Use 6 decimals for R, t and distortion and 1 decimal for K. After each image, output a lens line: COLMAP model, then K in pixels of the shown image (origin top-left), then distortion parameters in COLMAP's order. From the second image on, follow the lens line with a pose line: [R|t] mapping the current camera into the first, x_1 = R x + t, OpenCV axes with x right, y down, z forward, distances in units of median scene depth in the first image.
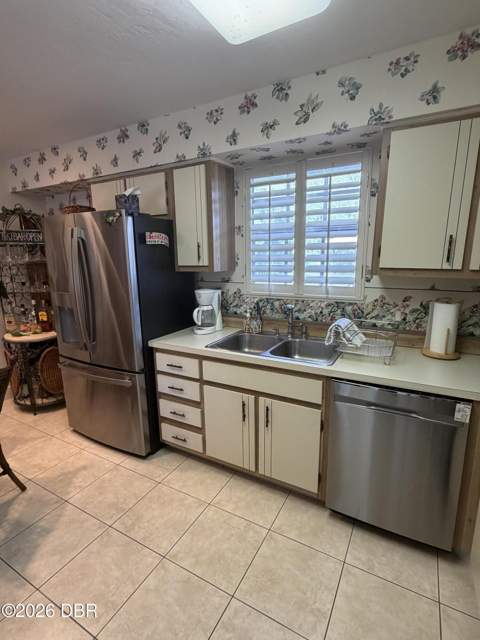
lens RADIAL K [[324.7, 0, 237.2], [0, 324.7, 323.0], [0, 0, 1]] dist [-0.000553, -0.000510]
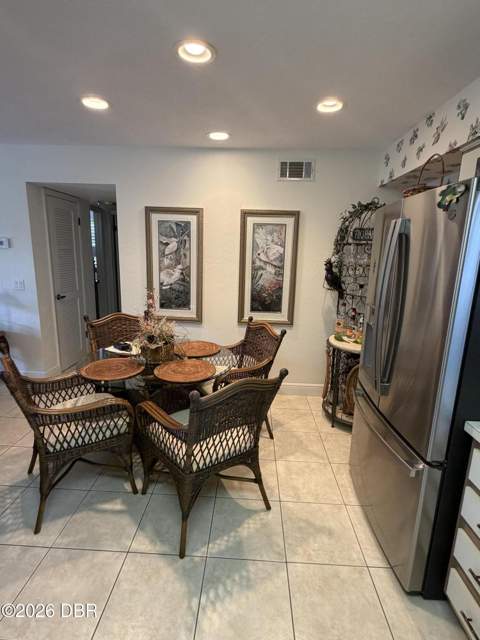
lens RADIAL K [[324.7, 0, 237.4], [0, 324.7, 321.9], [0, 0, 1]] dist [-0.000553, -0.000510]
pose [[0.461497, 0.214880, -0.860725, -0.017563], [-0.216791, 0.968123, 0.125455, -0.089692], [0.860245, 0.128700, 0.493370, 0.376290]]
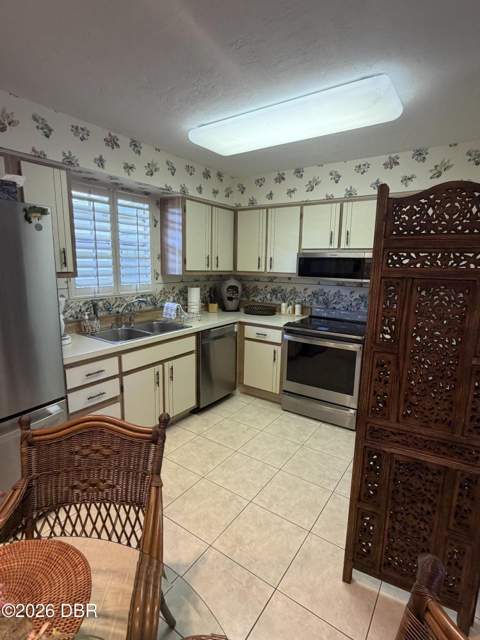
lens RADIAL K [[324.7, 0, 237.1], [0, 324.7, 325.8], [0, 0, 1]] dist [-0.000553, -0.000510]
pose [[0.095473, -0.184701, 0.978146, -1.083786], [0.177517, 0.970043, 0.165844, -0.095366], [-0.979476, 0.157804, 0.125401, 0.418433]]
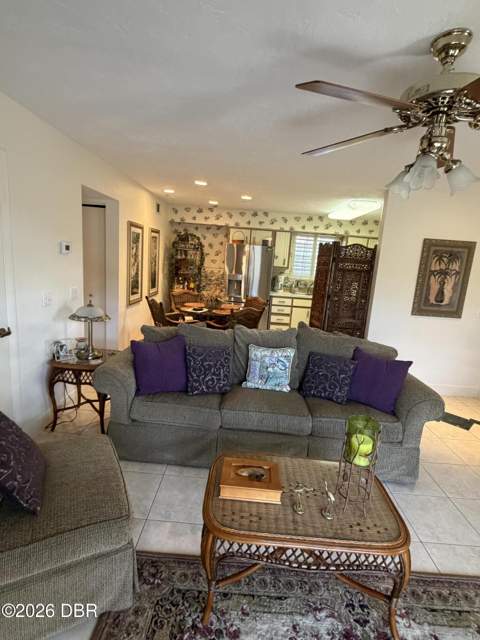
lens RADIAL K [[324.7, 0, 239.6], [0, 324.7, 319.4], [0, 0, 1]] dist [-0.000553, -0.000510]
pose [[0.880131, -0.015085, 0.474492, -1.841192], [0.015870, 0.999871, 0.002352, 0.269717], [-0.474466, 0.005460, 0.880257, -1.308577]]
